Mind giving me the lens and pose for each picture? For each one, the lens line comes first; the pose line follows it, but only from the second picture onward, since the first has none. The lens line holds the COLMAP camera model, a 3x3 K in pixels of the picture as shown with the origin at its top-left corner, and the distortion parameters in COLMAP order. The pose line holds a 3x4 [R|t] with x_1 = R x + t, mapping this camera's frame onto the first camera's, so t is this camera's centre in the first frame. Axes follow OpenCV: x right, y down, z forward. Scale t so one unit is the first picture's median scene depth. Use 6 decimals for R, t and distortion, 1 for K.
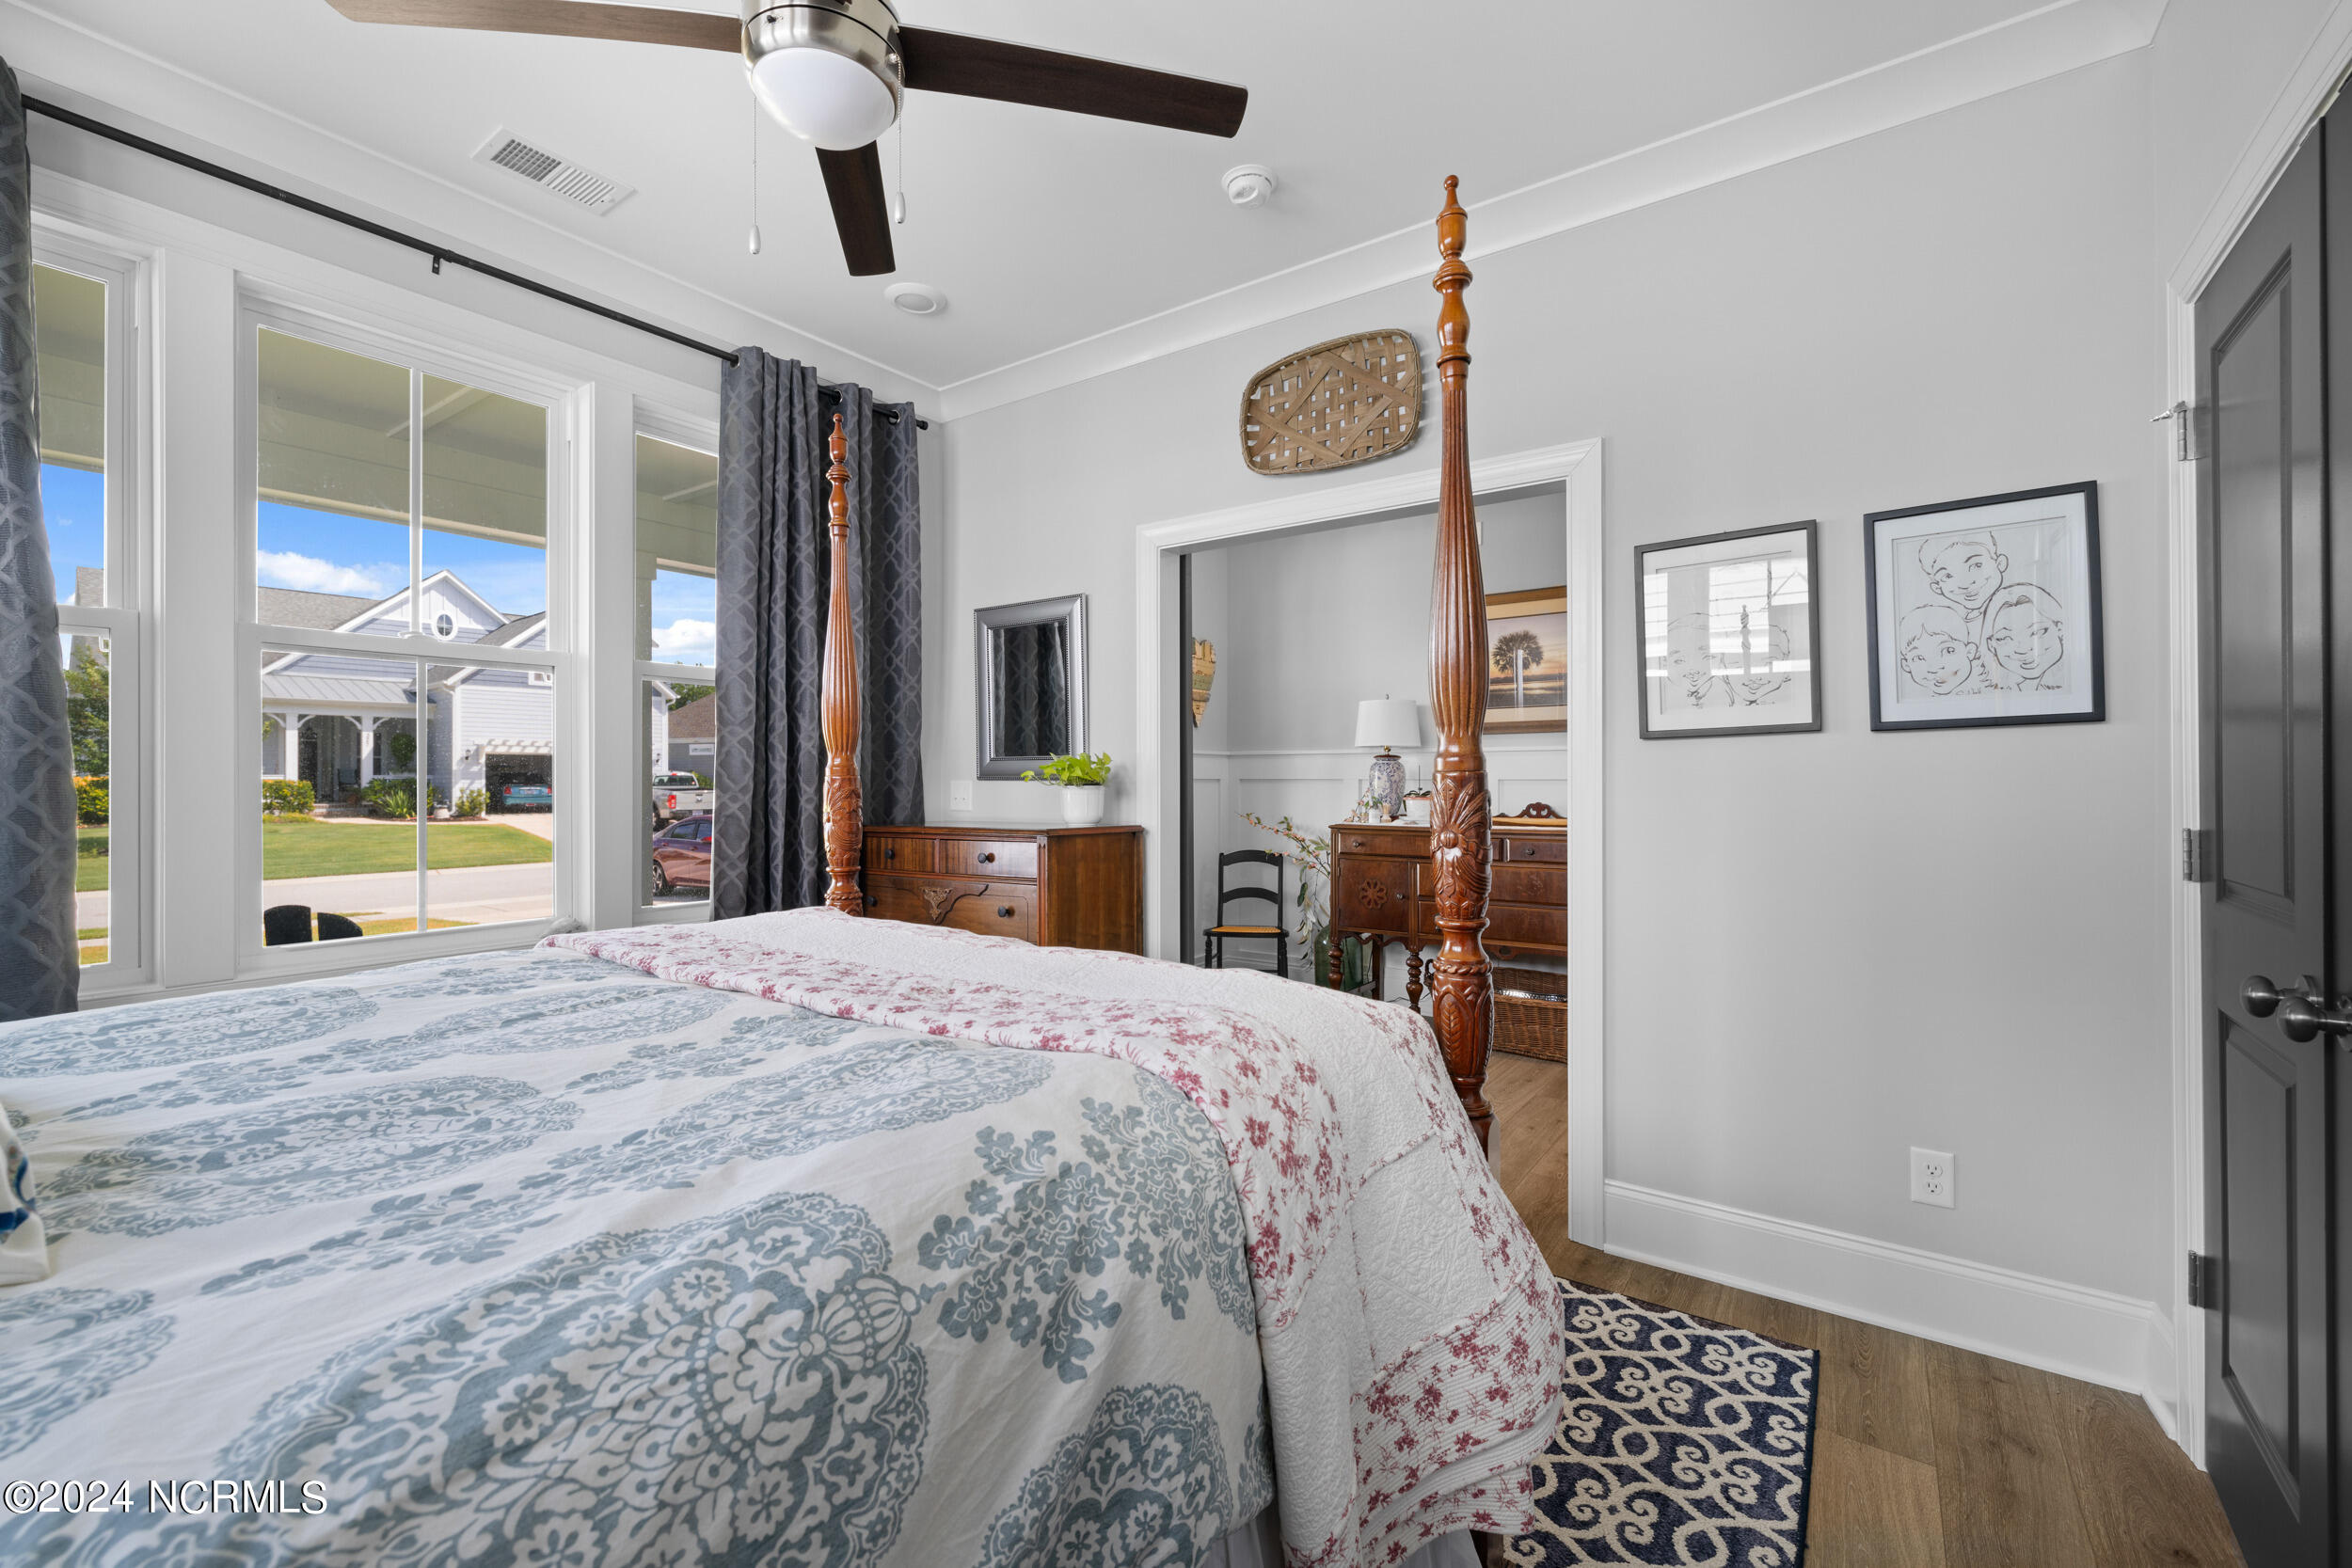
lens RADIAL K [[1000.8, 0, 1176.0], [0, 1000.8, 784.0], [0, 0, 1]] dist [0.001544, 0.000136]
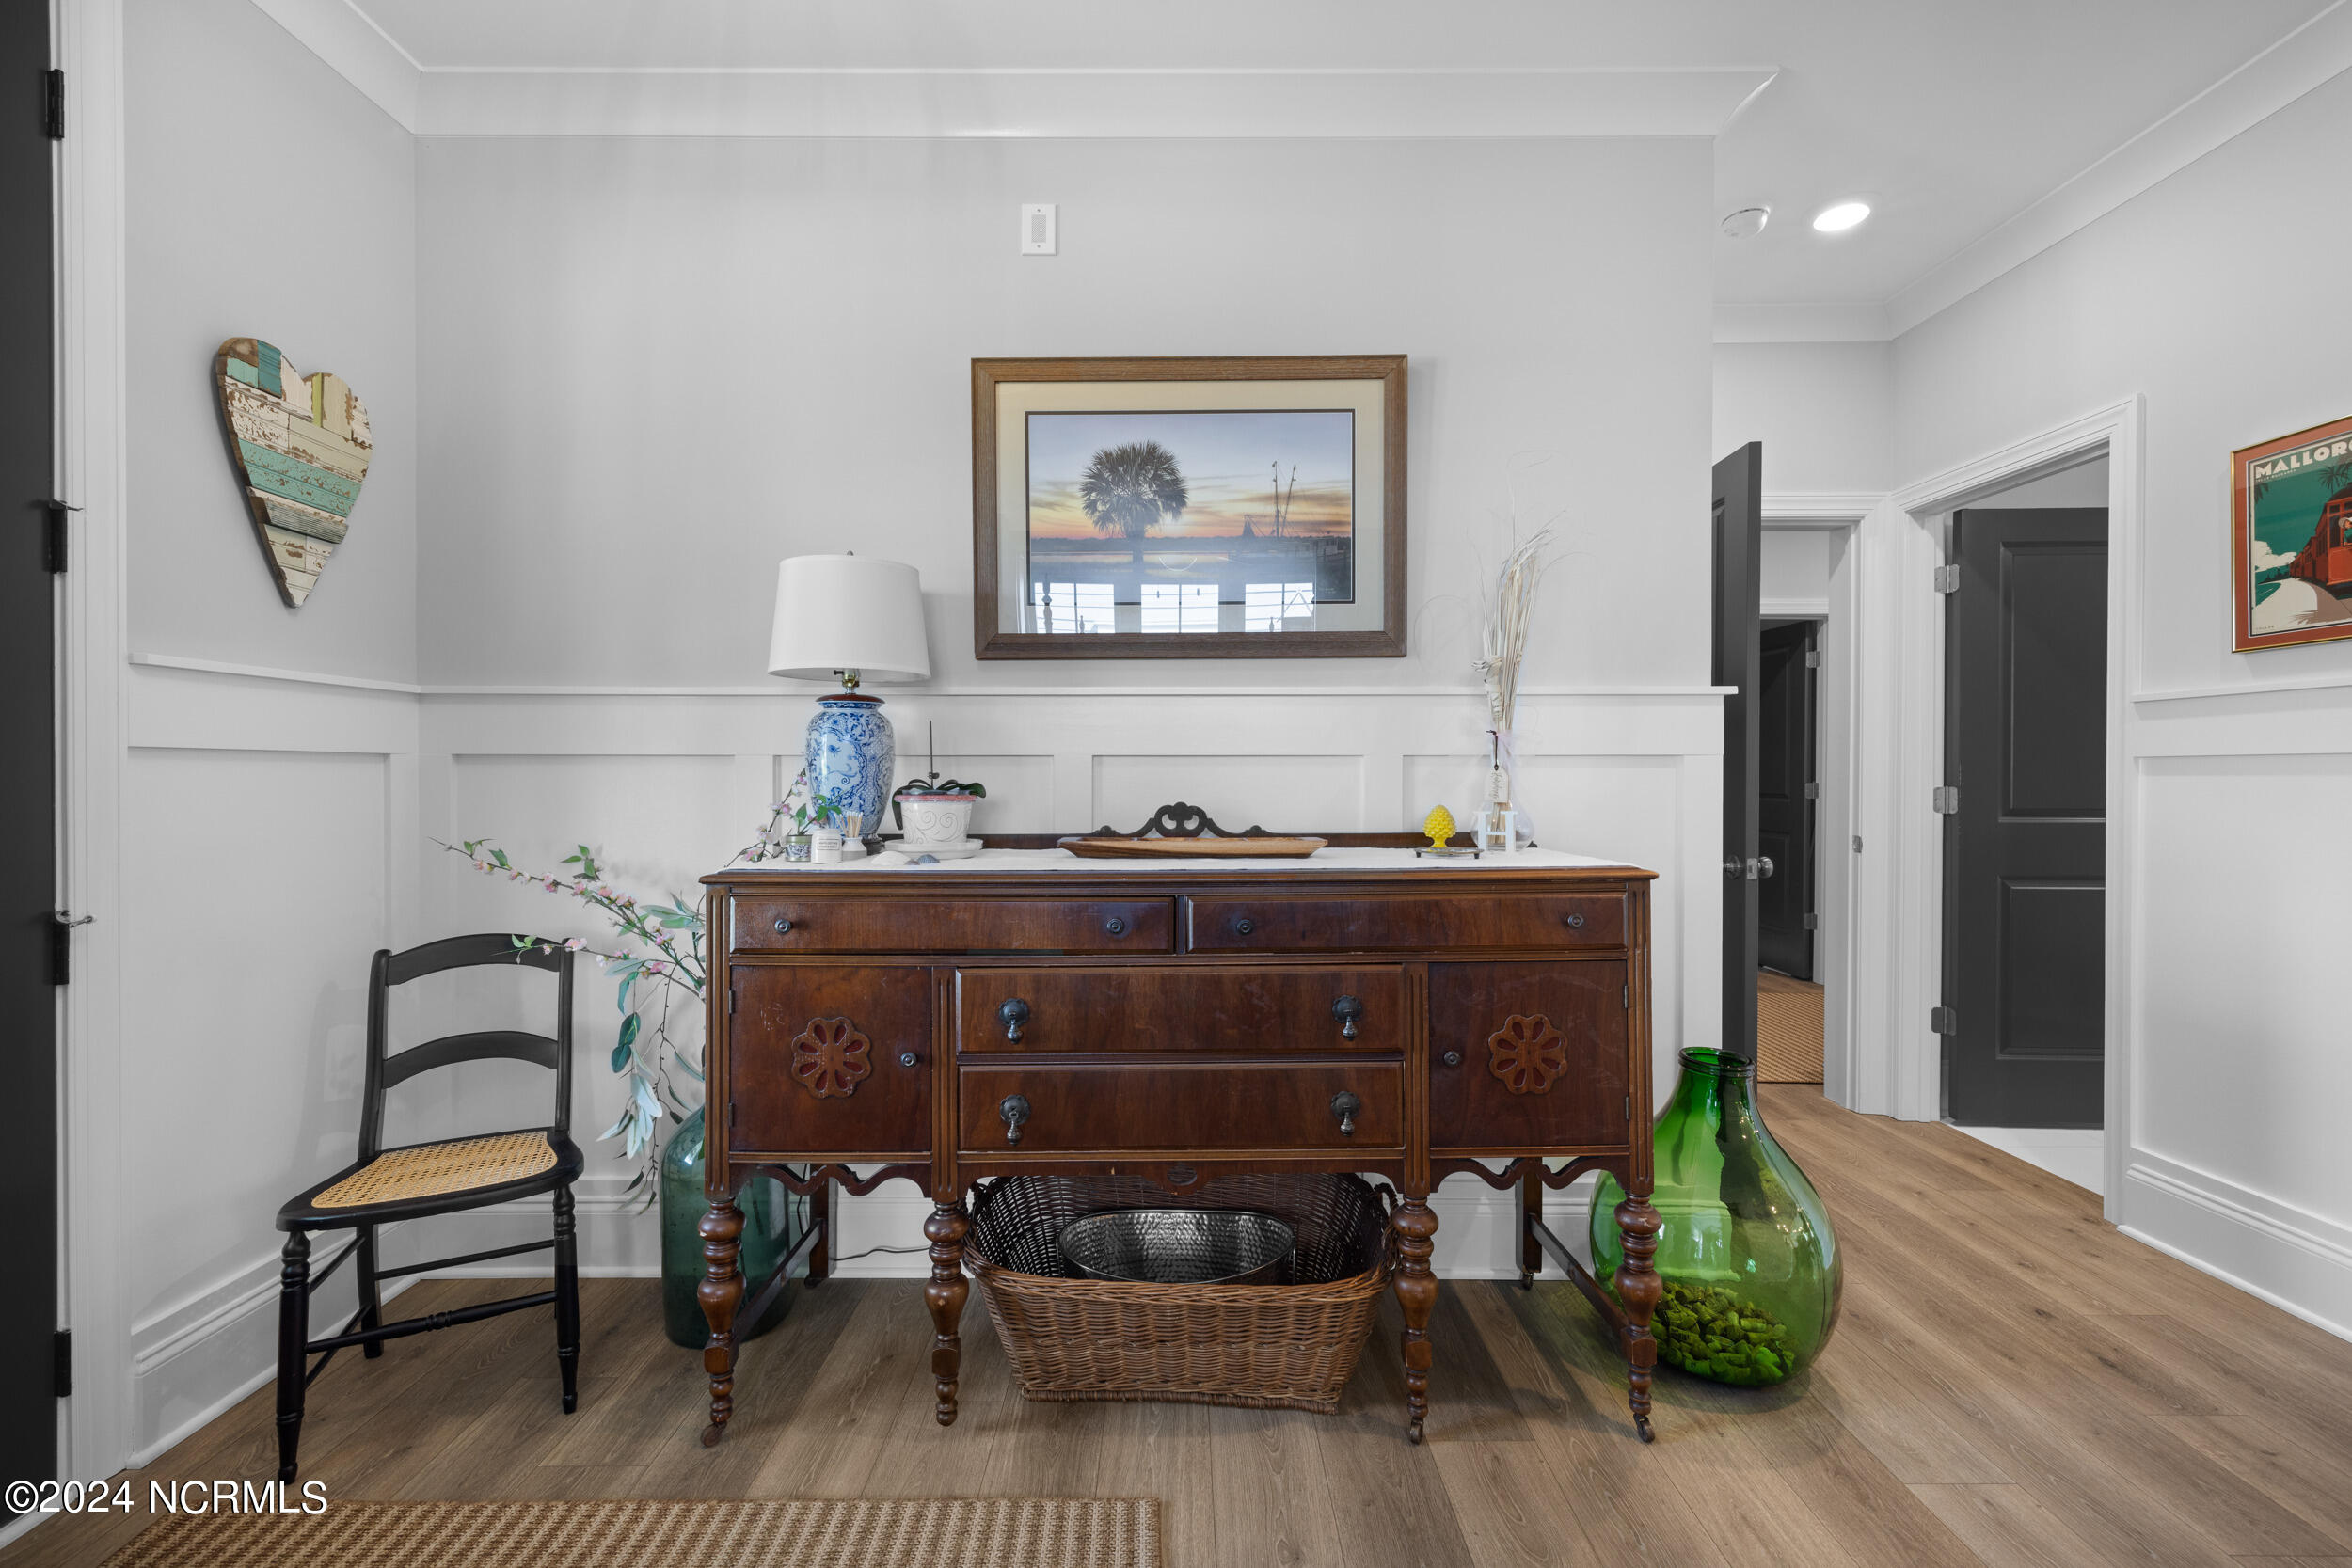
lens RADIAL K [[979.1, 0, 1174.1], [0, 979.1, 777.5], [0, 0, 1]] dist [0.001657, 0.000074]
pose [[0.818566, -0.004124, 0.574398, 0.082462], [0.002705, 0.999991, 0.003325, 0.004266], [-0.574406, -0.001168, 0.818570, 0.562569]]
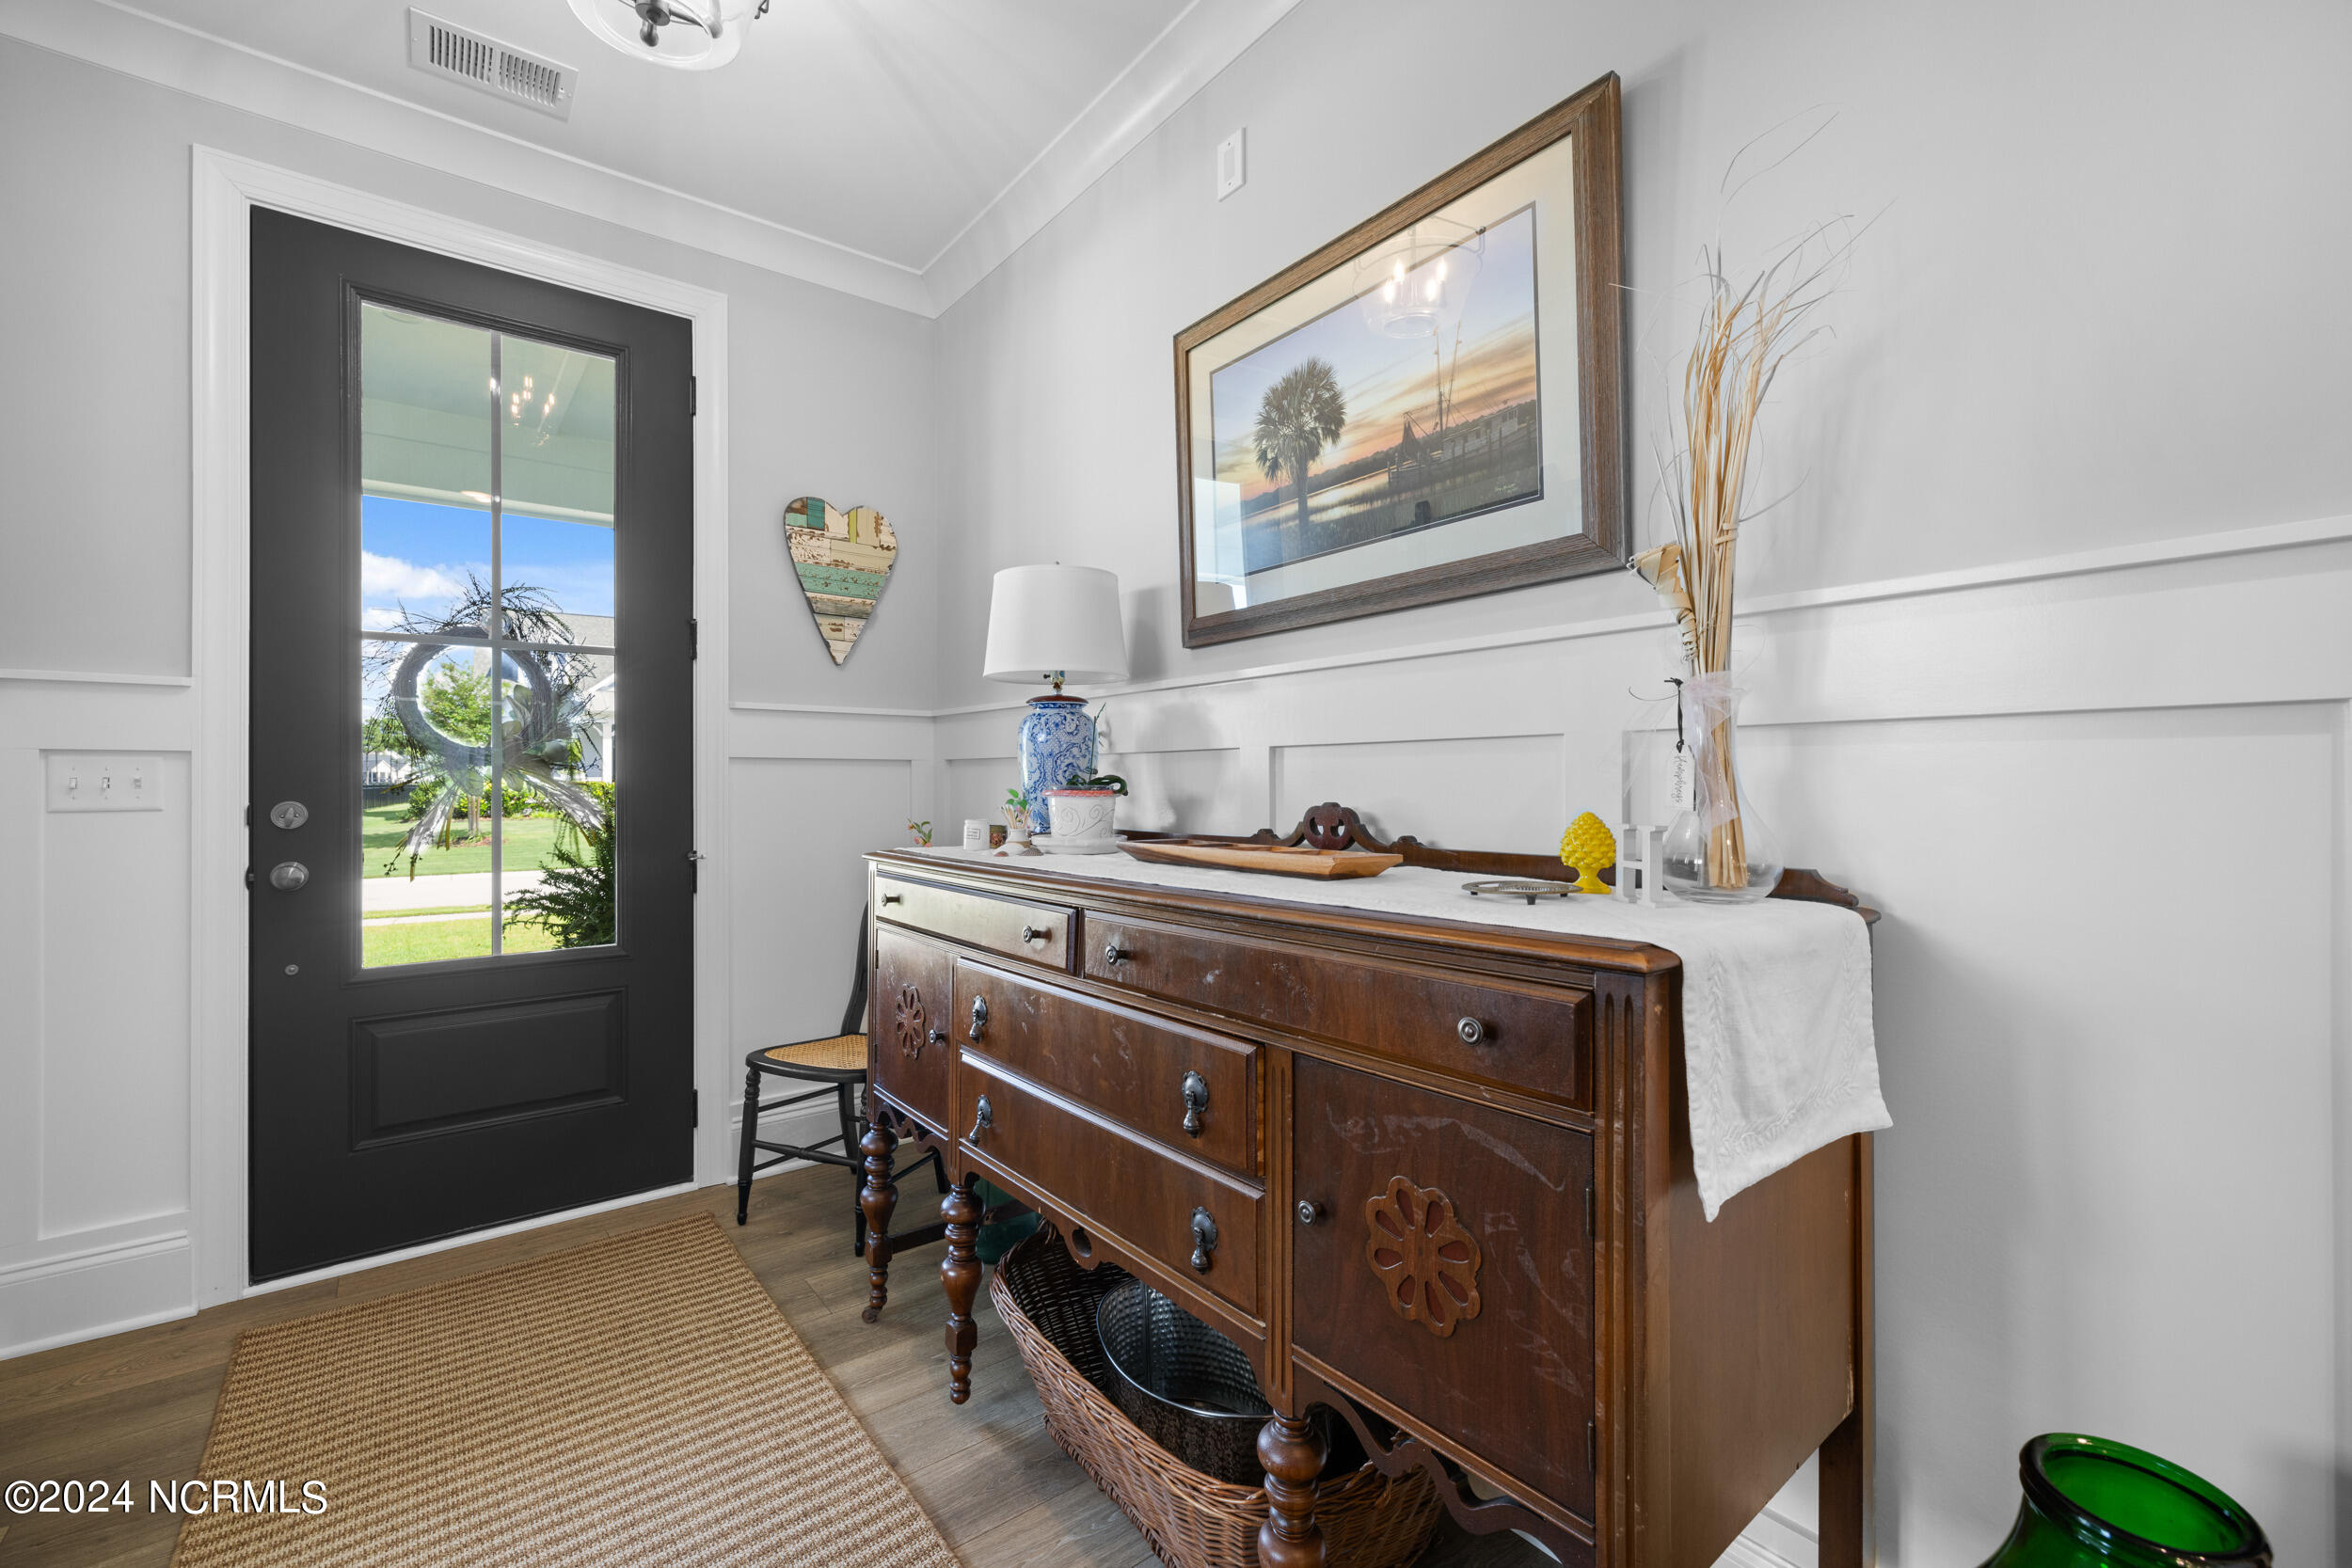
lens RADIAL K [[979.1, 0, 1174.1], [0, 979.1, 777.5], [0, 0, 1]] dist [0.001657, 0.000074]
pose [[0.957024, -0.005000, -0.289965, 0.374596], [0.002989, 0.999968, -0.007379, 0.010154], [0.289993, 0.006195, 0.957009, 0.573137]]
